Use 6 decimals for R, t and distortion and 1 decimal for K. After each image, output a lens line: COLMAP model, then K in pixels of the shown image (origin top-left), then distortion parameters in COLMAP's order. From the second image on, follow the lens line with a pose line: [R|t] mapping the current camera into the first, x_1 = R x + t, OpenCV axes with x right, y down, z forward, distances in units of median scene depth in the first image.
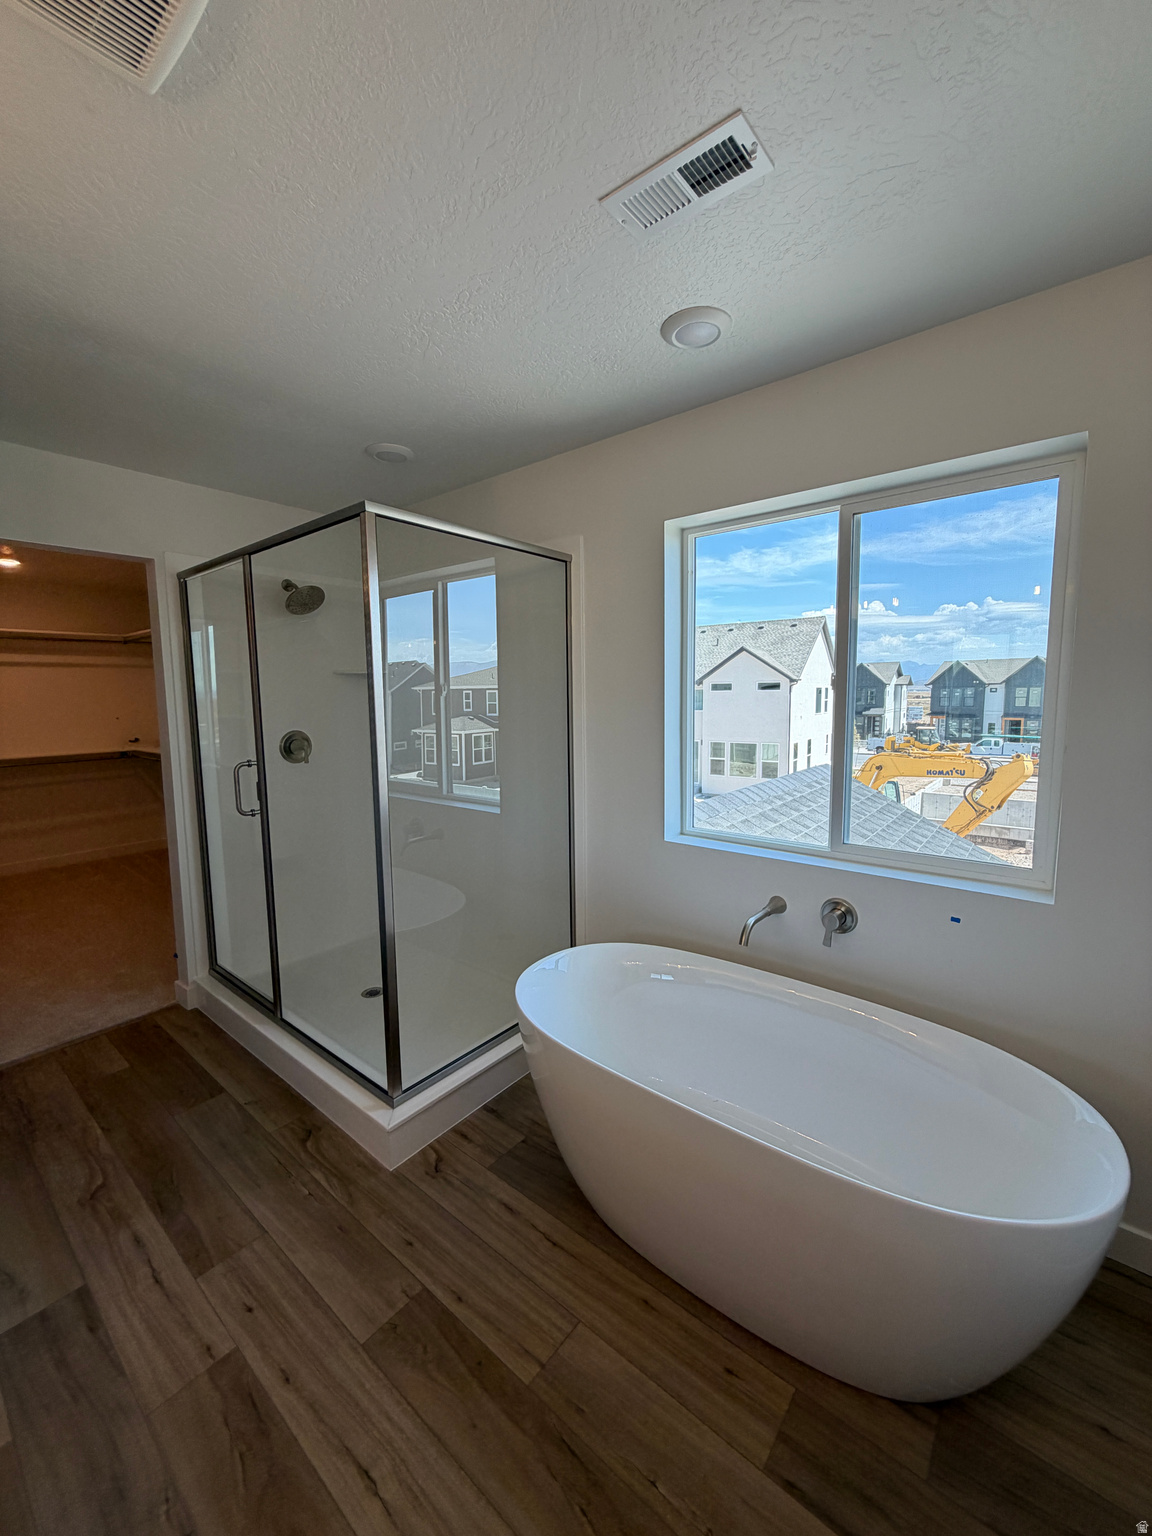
lens RADIAL K [[615.7, 0, 588.5], [0, 615.7, 757.4], [0, 0, 1]] dist [-0.000589, 0.000583]
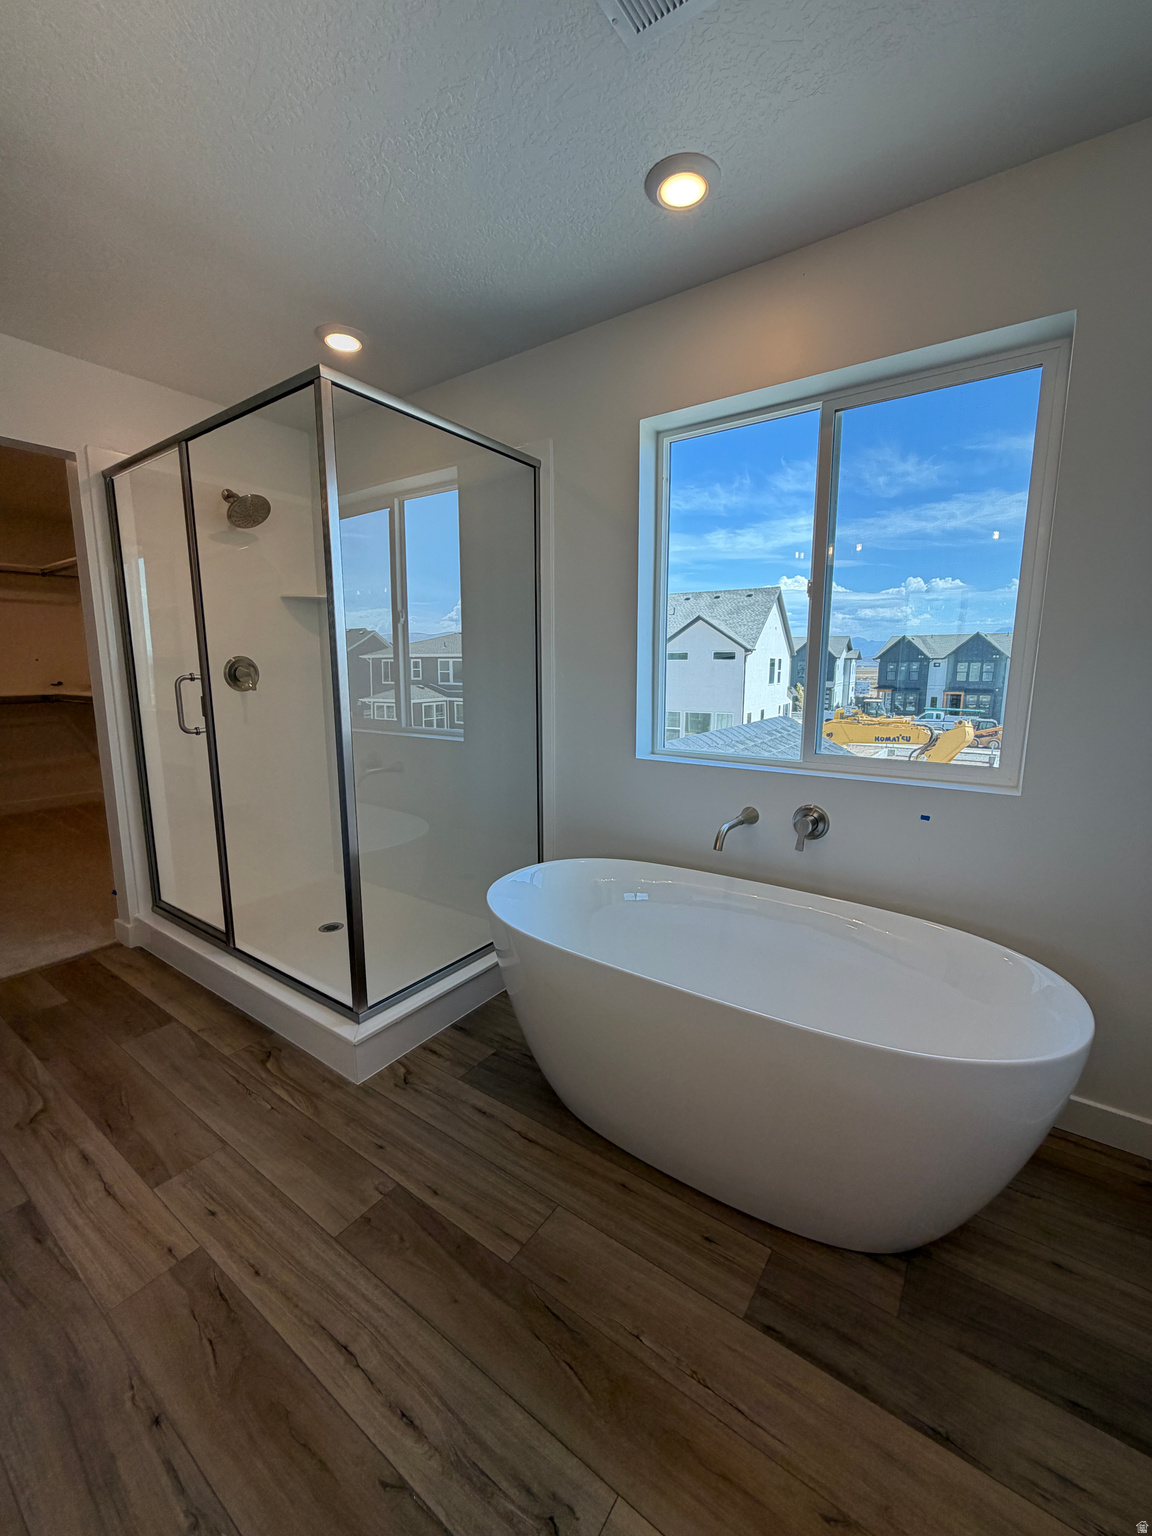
lens RADIAL K [[615.7, 0, 584.8], [0, 615.7, 775.9], [0, 0, 1]] dist [-0.000589, 0.000583]
pose [[0.997240, 0.000710, 0.074237, -0.034678], [-0.004442, 0.998734, 0.050115, 0.127723], [-0.074108, -0.050306, 0.995981, 0.029011]]
